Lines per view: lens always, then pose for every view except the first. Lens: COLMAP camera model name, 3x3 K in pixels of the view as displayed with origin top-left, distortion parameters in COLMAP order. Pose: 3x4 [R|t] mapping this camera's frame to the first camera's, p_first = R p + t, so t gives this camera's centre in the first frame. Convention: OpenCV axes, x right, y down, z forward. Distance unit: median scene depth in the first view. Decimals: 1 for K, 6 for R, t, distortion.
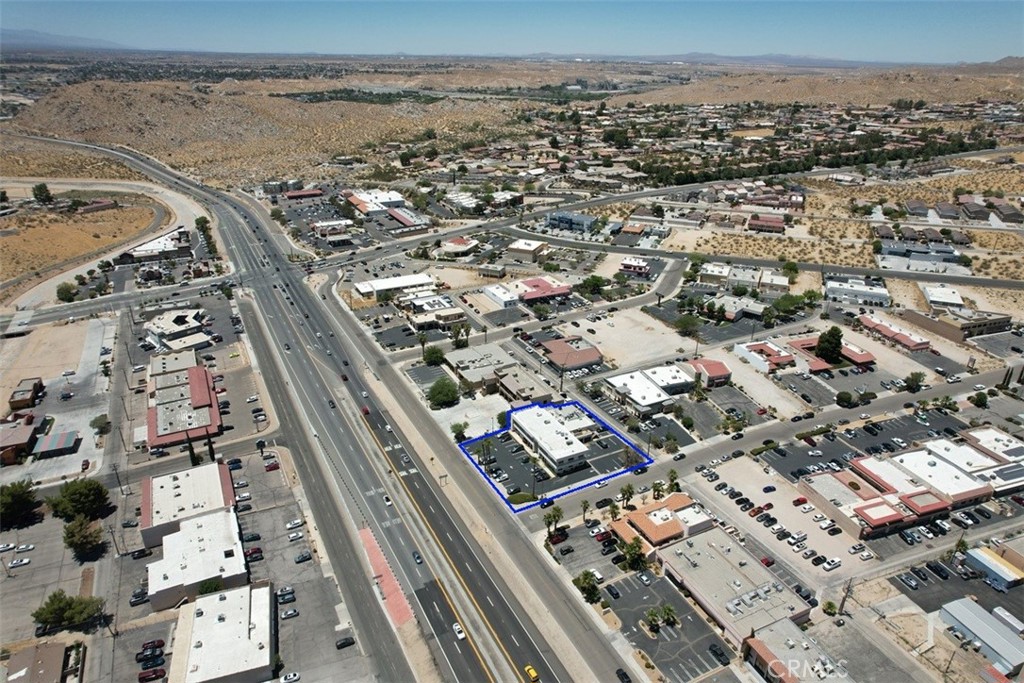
lens RADIAL K [[653.4, 0, 514.7], [0, 653.4, 345.9], [0, 0, 1]] dist [-0.075341, 0.065013]
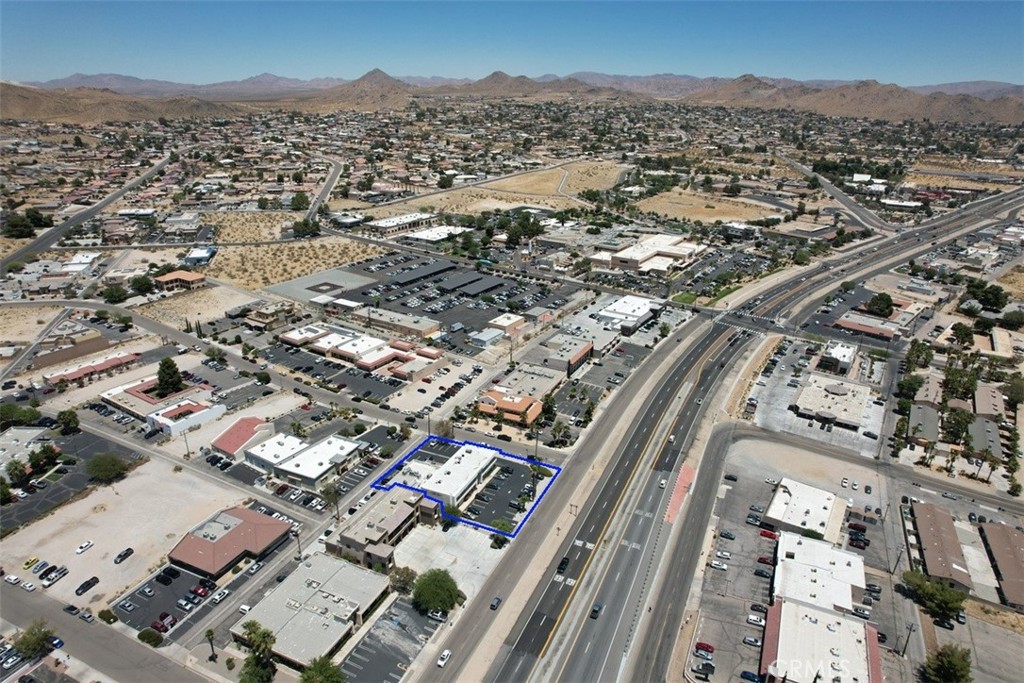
lens RADIAL K [[653.4, 0, 514.7], [0, 653.4, 345.9], [0, 0, 1]] dist [-0.075341, 0.065013]
pose [[-0.624843, -0.302969, 0.719570, -0.674211], [0.306664, 0.752332, 0.583056, -0.575309], [-0.718003, 0.584984, -0.377180, 1.253788]]
